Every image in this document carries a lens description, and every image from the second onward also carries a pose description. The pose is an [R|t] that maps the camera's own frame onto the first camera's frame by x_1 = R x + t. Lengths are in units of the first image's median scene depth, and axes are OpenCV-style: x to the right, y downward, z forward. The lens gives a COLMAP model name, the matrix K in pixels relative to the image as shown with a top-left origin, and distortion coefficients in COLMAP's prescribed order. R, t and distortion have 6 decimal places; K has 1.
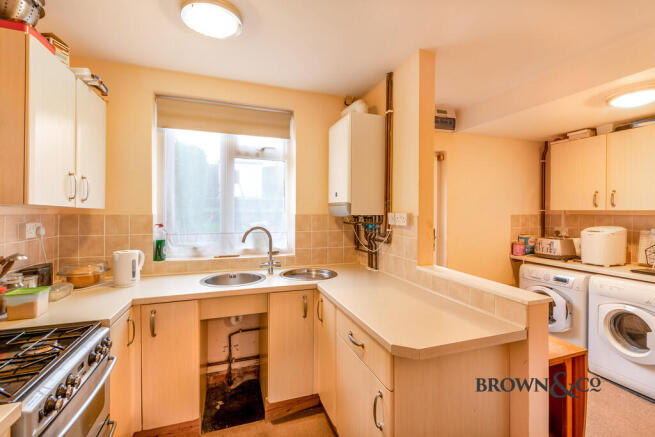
lens RADIAL K [[294.1, 0, 328.3], [0, 294.1, 211.3], [0, 0, 1]] dist [0.000431, -0.000170]
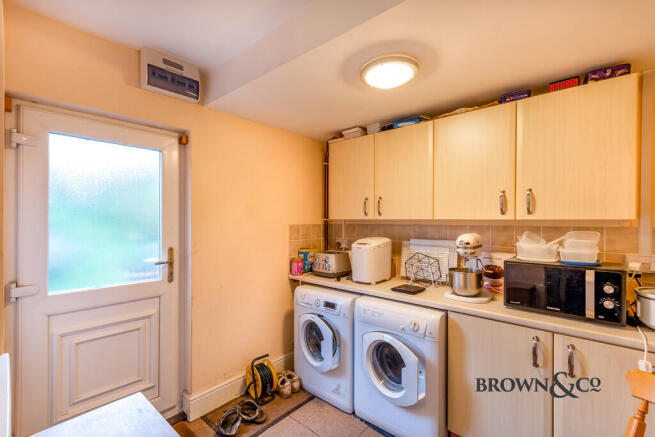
lens RADIAL K [[292.8, 0, 327.5], [0, 292.8, 218.5], [0, 0, 1]] dist [0.000324, 0.000011]
pose [[0.869442, 0.003911, 0.494019, 0.376617], [0.000496, 0.999961, -0.008789, 0.001188], [-0.494035, 0.007887, 0.869406, 0.293405]]
